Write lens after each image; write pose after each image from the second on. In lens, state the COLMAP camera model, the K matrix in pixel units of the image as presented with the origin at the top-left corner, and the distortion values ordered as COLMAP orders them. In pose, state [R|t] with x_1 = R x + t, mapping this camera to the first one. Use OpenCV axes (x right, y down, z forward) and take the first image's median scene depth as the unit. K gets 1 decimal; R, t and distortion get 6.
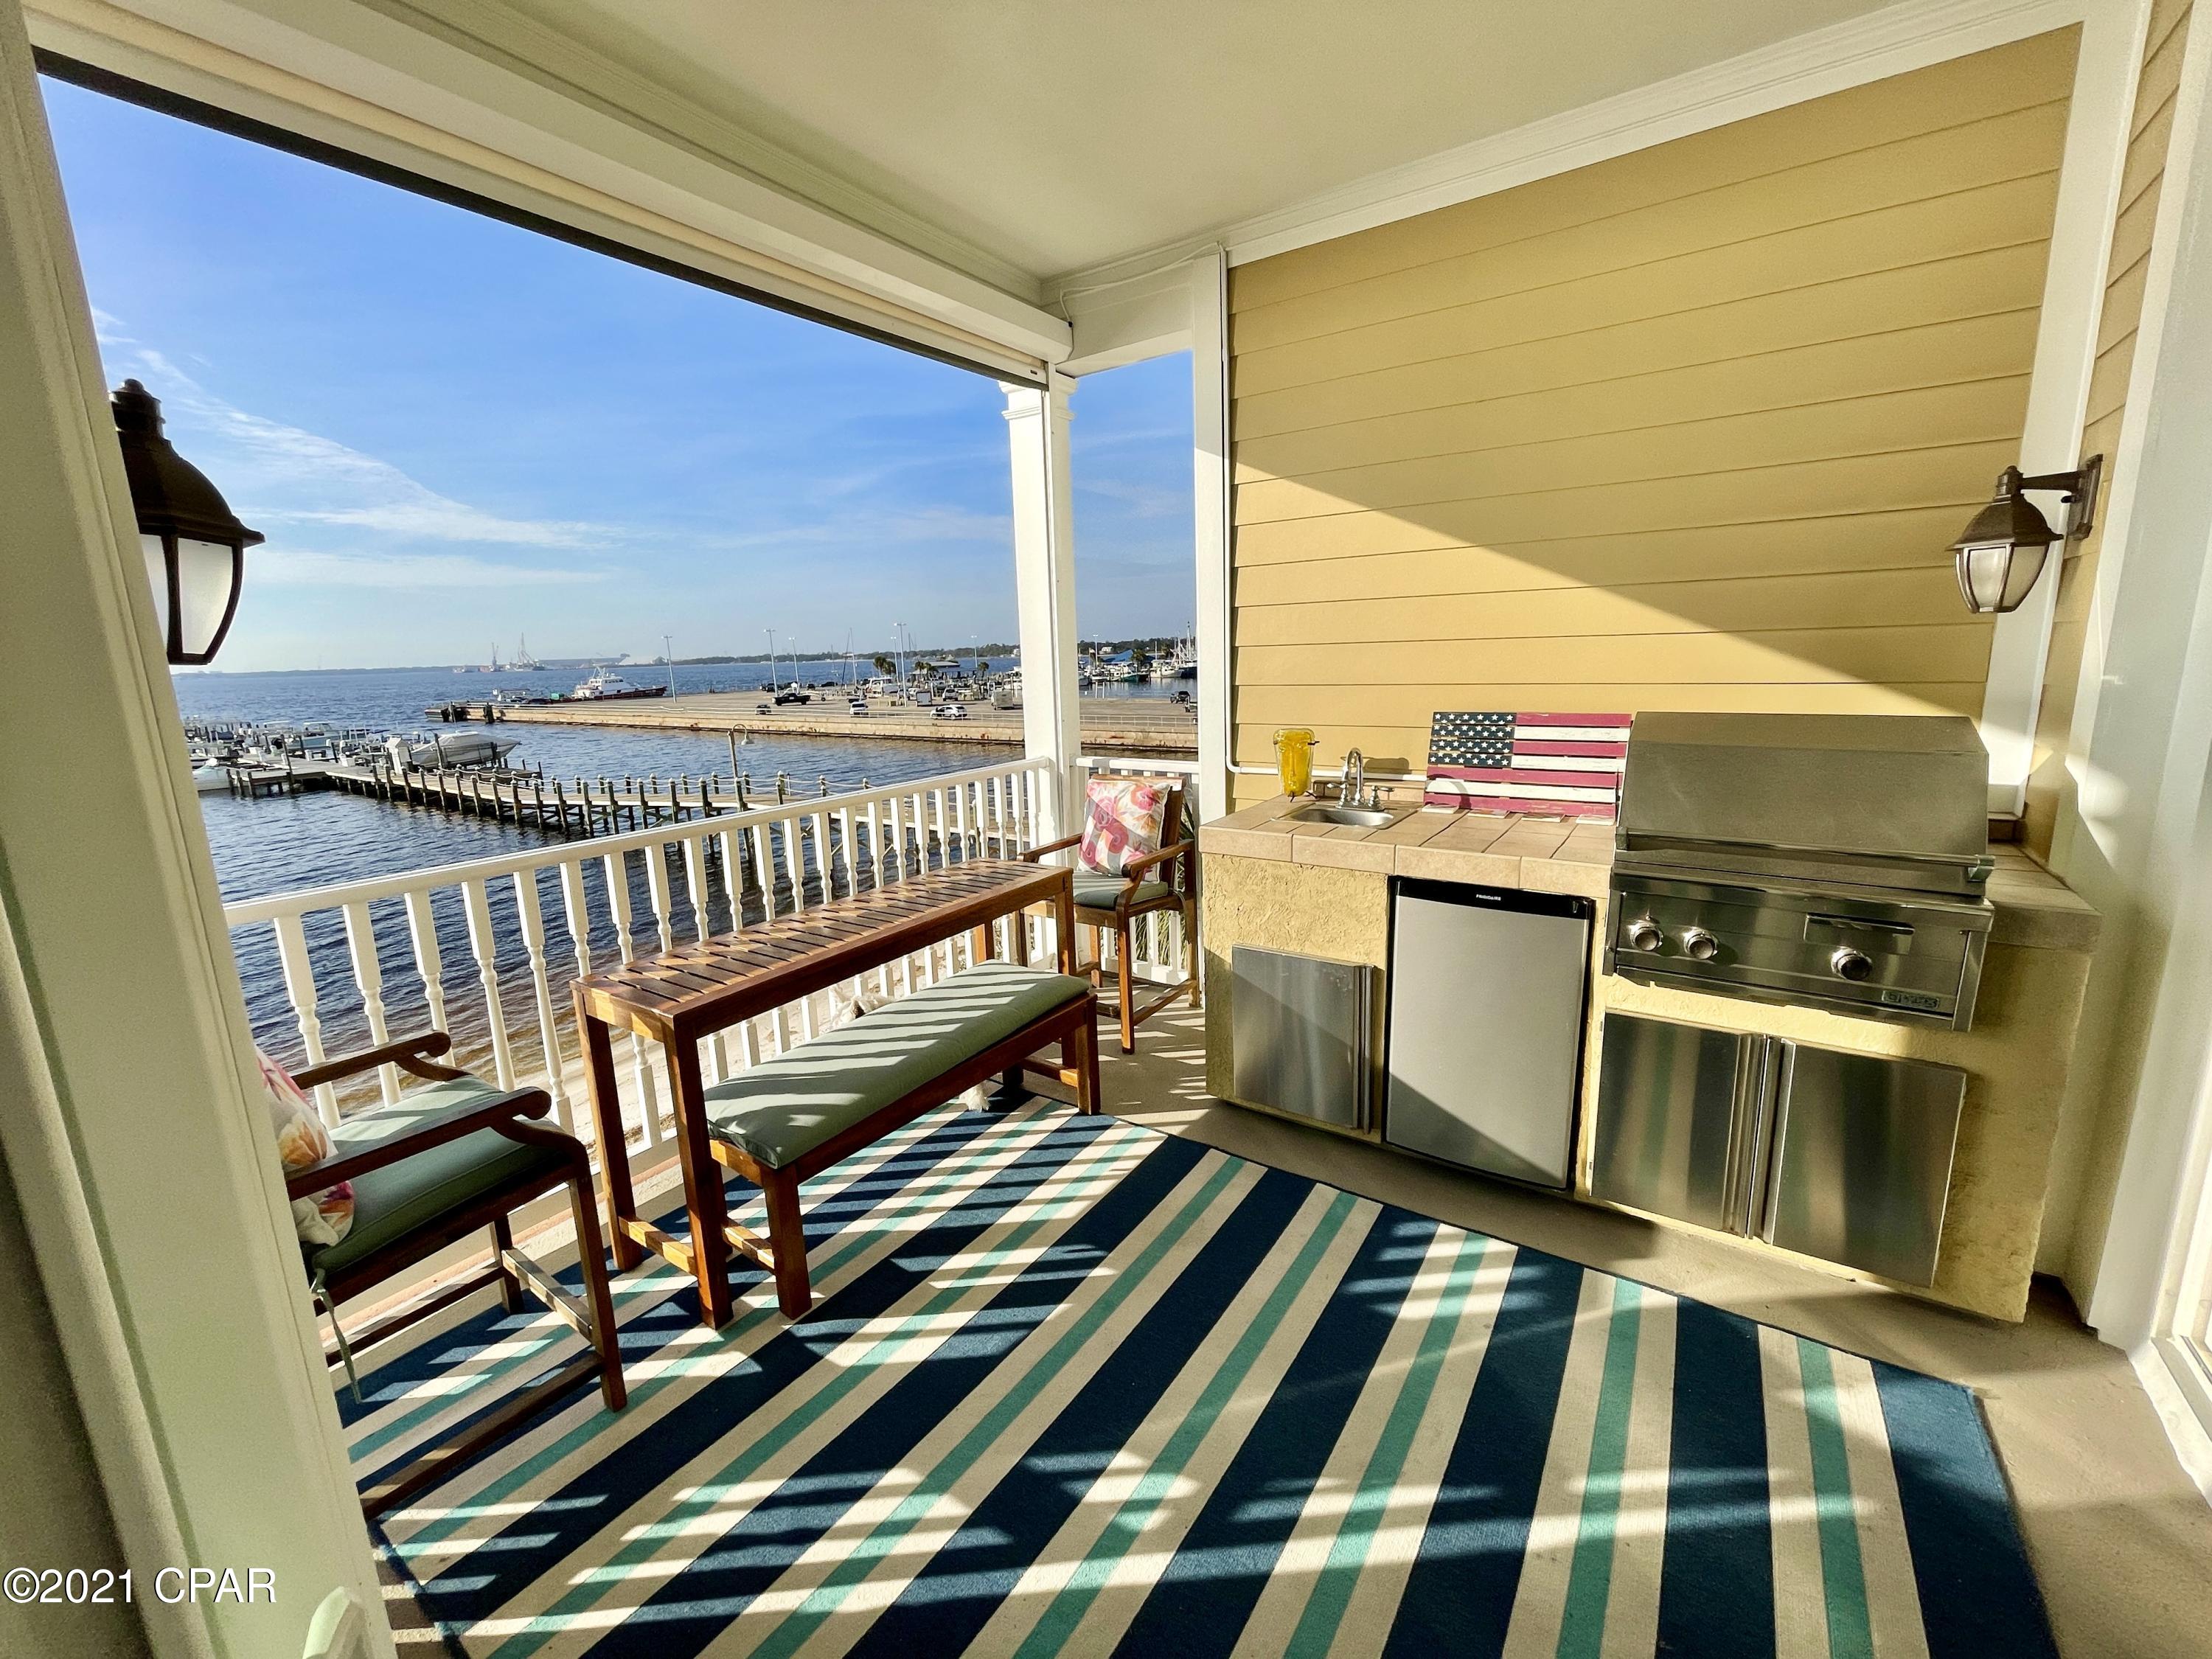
lens RADIAL K [[894.7, 0, 1105.8], [0, 894.7, 825.3], [0, 0, 1]] dist [-0.001571, -0.001110]
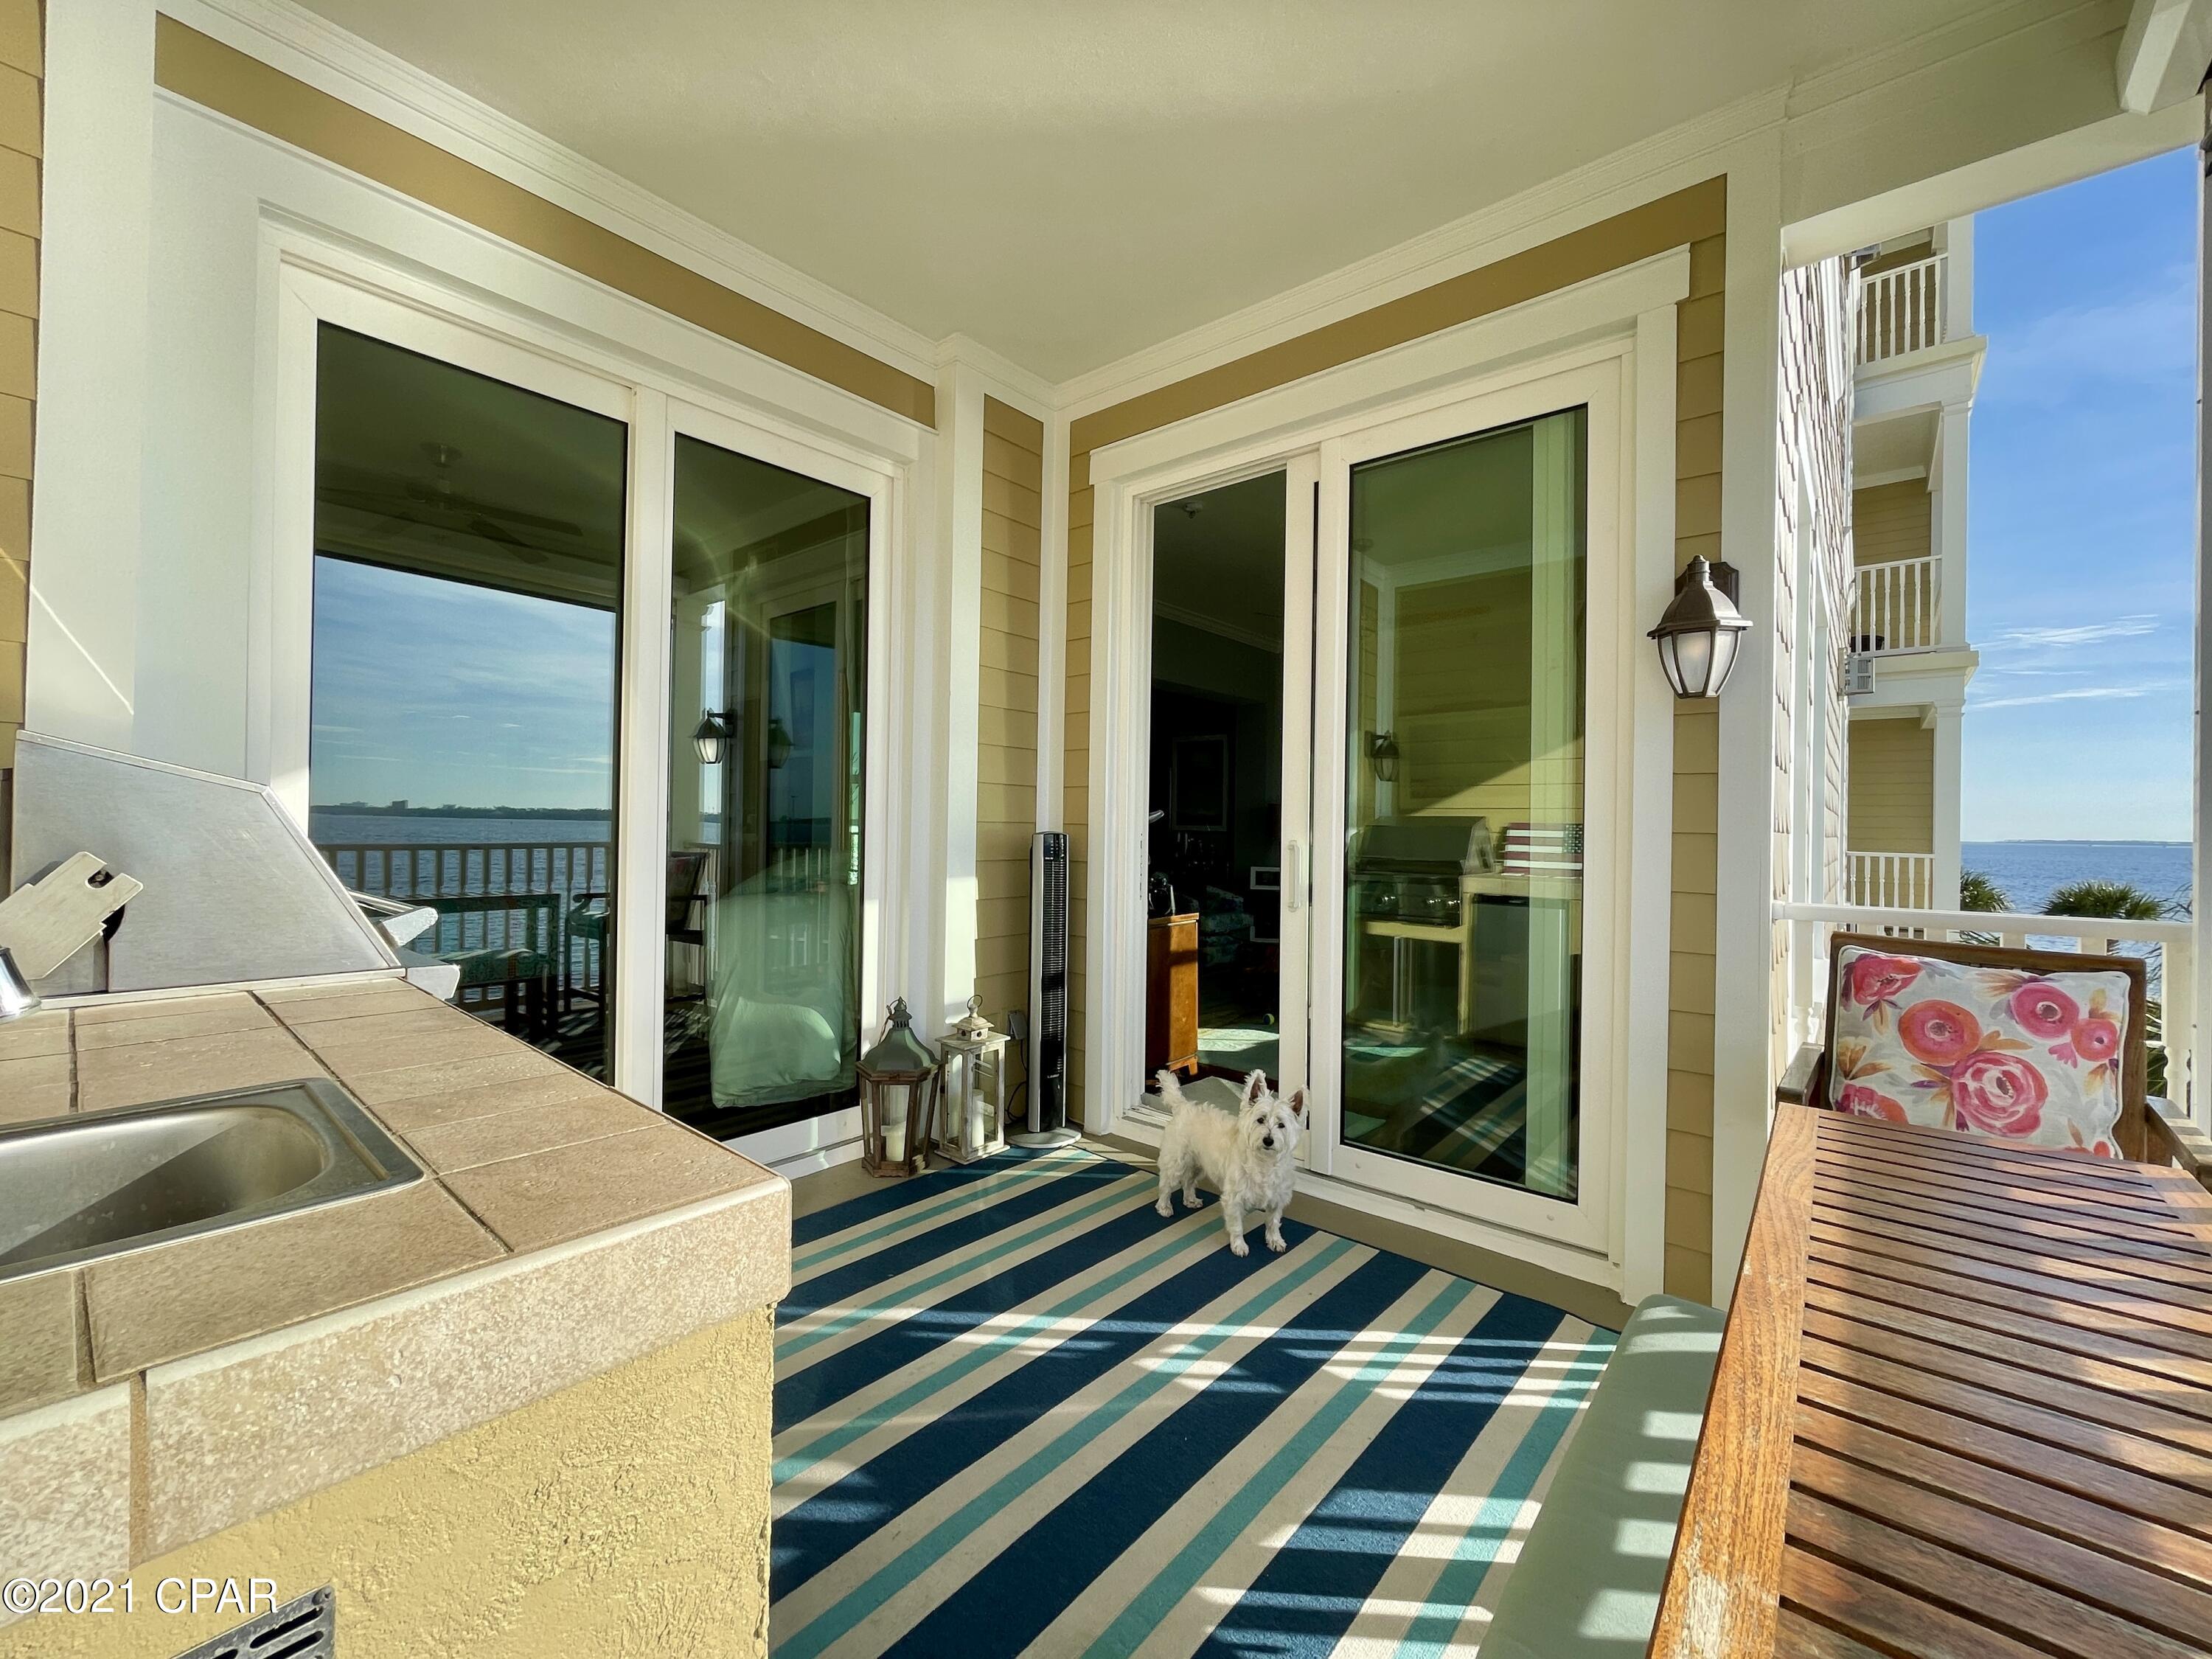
lens RADIAL K [[894.7, 0, 1106.8], [0, 894.7, 826.3], [0, 0, 1]] dist [-0.001571, -0.001110]
pose [[-0.993864, 0.015050, 0.109578, 0.001027], [0.035008, 0.982570, 0.182568, -0.208840], [-0.104920, 0.185284, -0.977068, 2.077046]]
